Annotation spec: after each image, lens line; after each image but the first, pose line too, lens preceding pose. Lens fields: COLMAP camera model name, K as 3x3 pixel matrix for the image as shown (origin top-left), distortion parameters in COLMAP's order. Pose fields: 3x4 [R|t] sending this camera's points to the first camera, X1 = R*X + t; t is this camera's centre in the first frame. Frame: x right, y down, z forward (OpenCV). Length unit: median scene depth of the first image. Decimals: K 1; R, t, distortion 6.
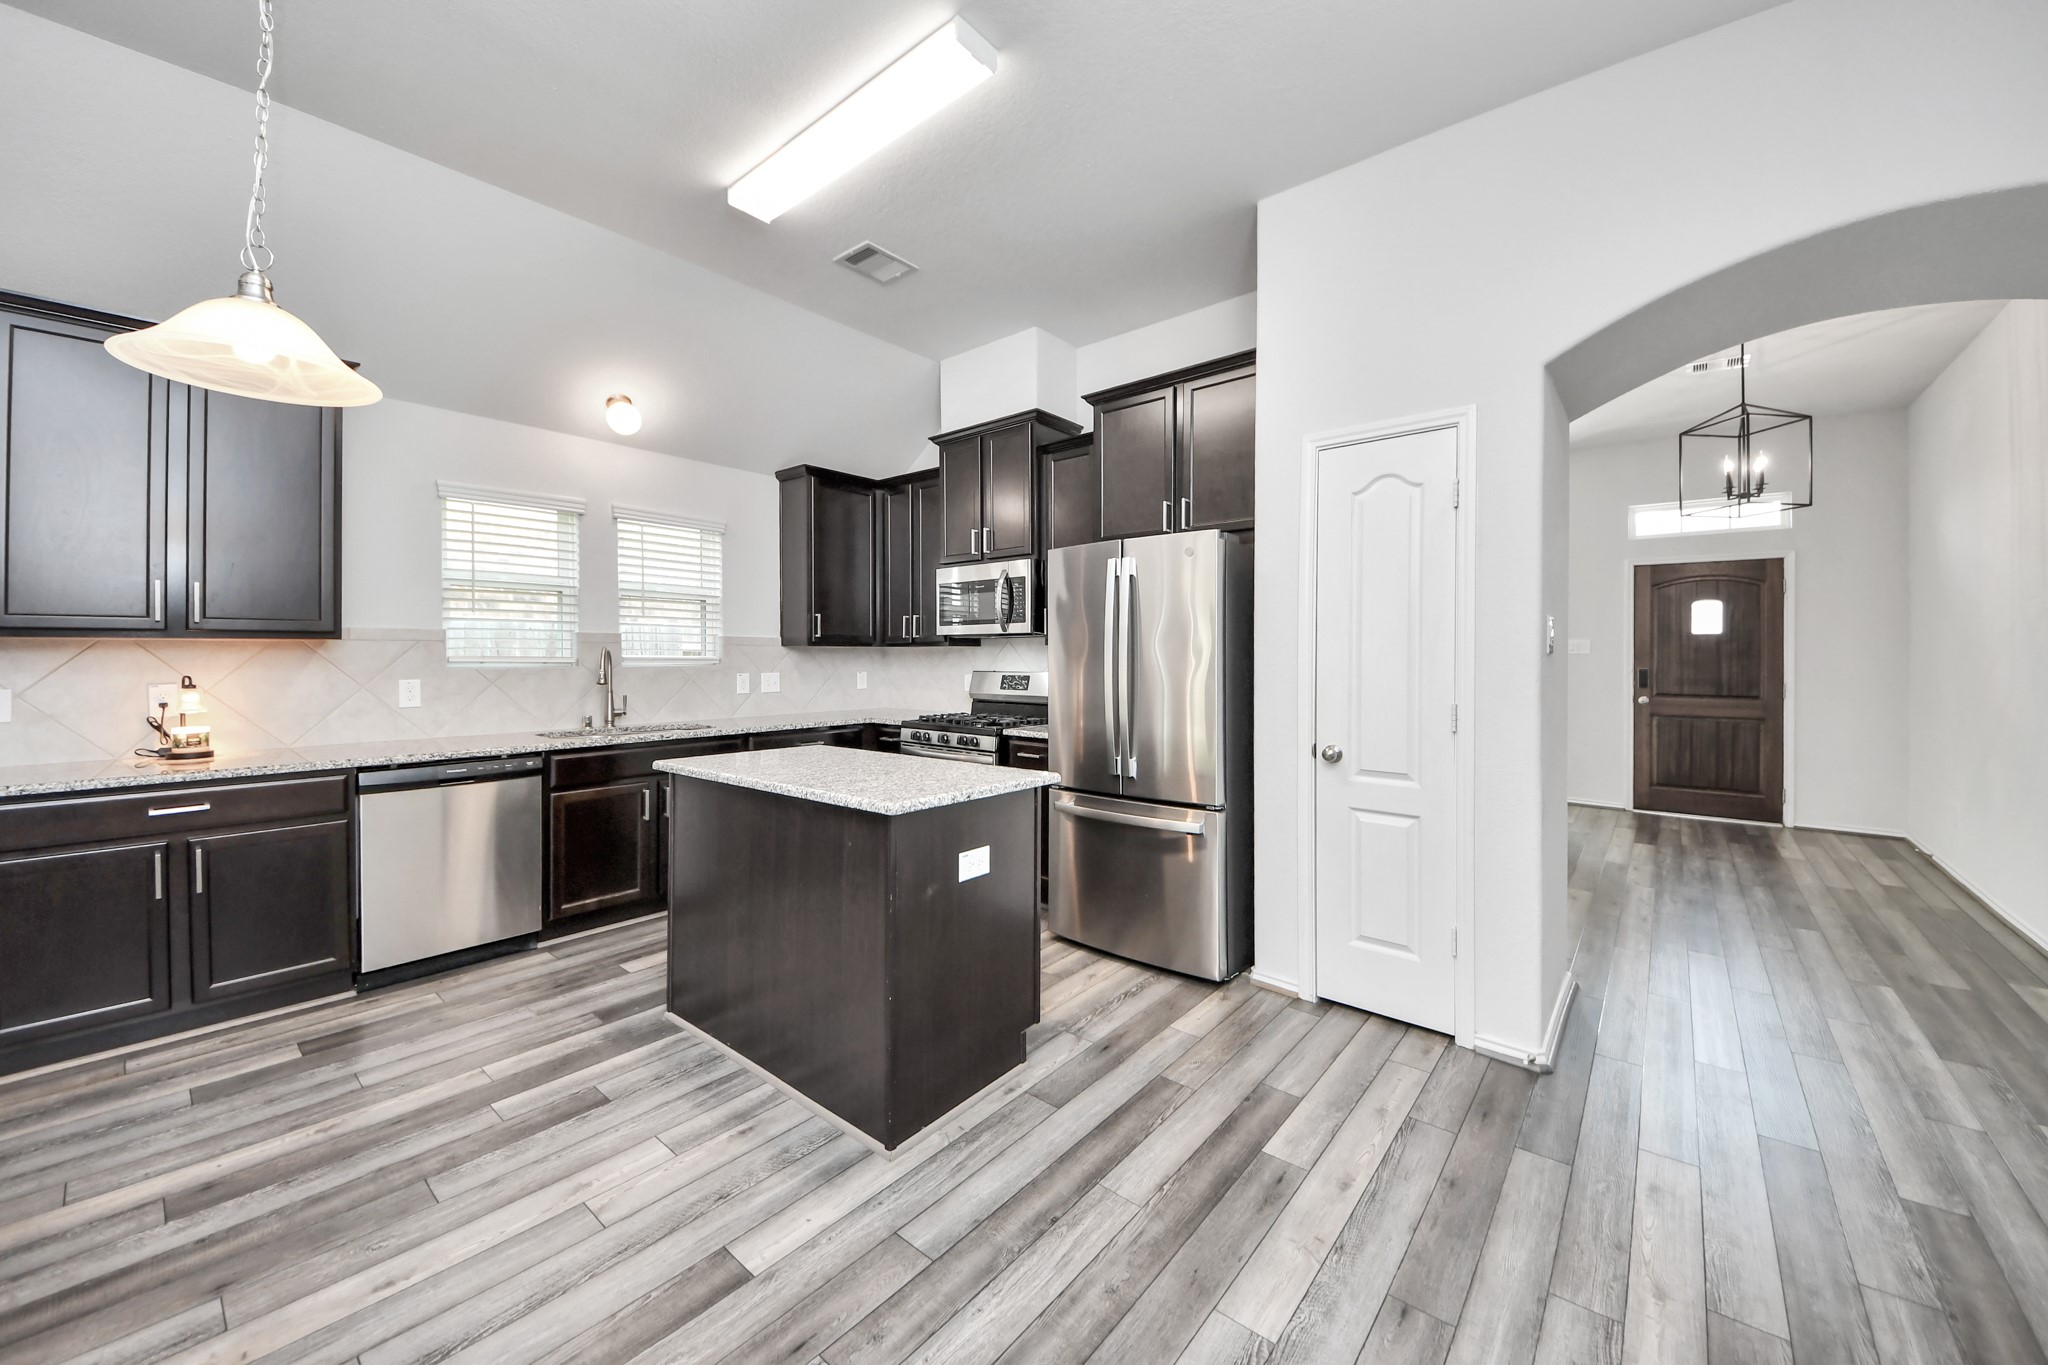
lens RADIAL K [[734.3, 0, 1025.6], [0, 734.3, 674.3], [0, 0, 1]] dist [0.001219, 0.000033]
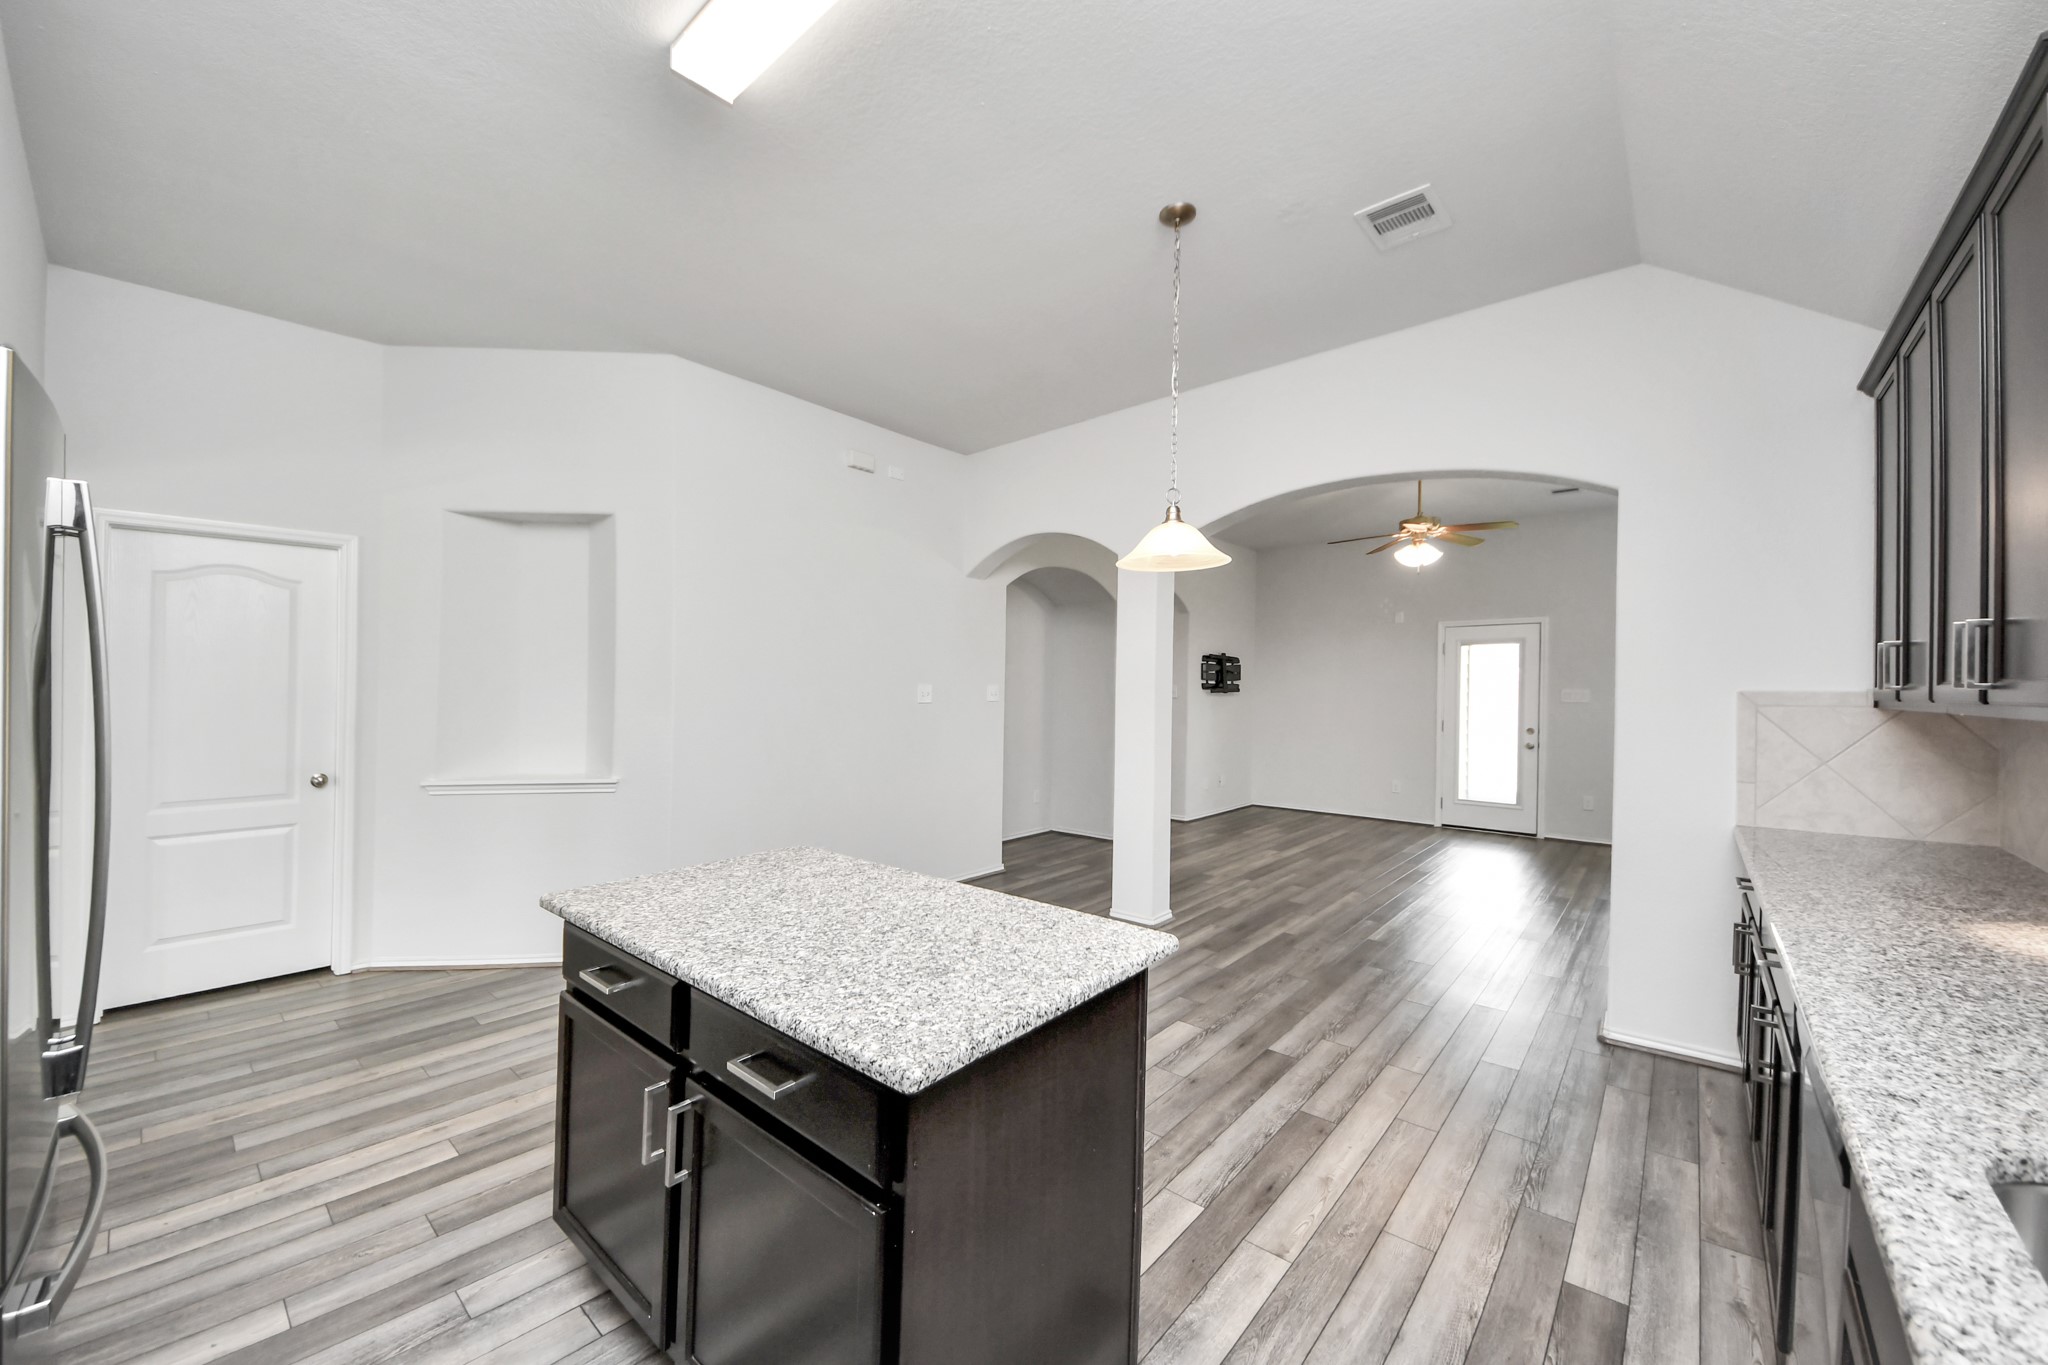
lens RADIAL K [[734.3, 0, 1025.6], [0, 734.3, 674.3], [0, 0, 1]] dist [0.001219, 0.000033]
pose [[-0.999860, 0.002426, 0.016585, -0.560381], [0.002530, 0.999977, 0.006271, -0.096938], [-0.016570, 0.006312, -0.999843, 2.062762]]
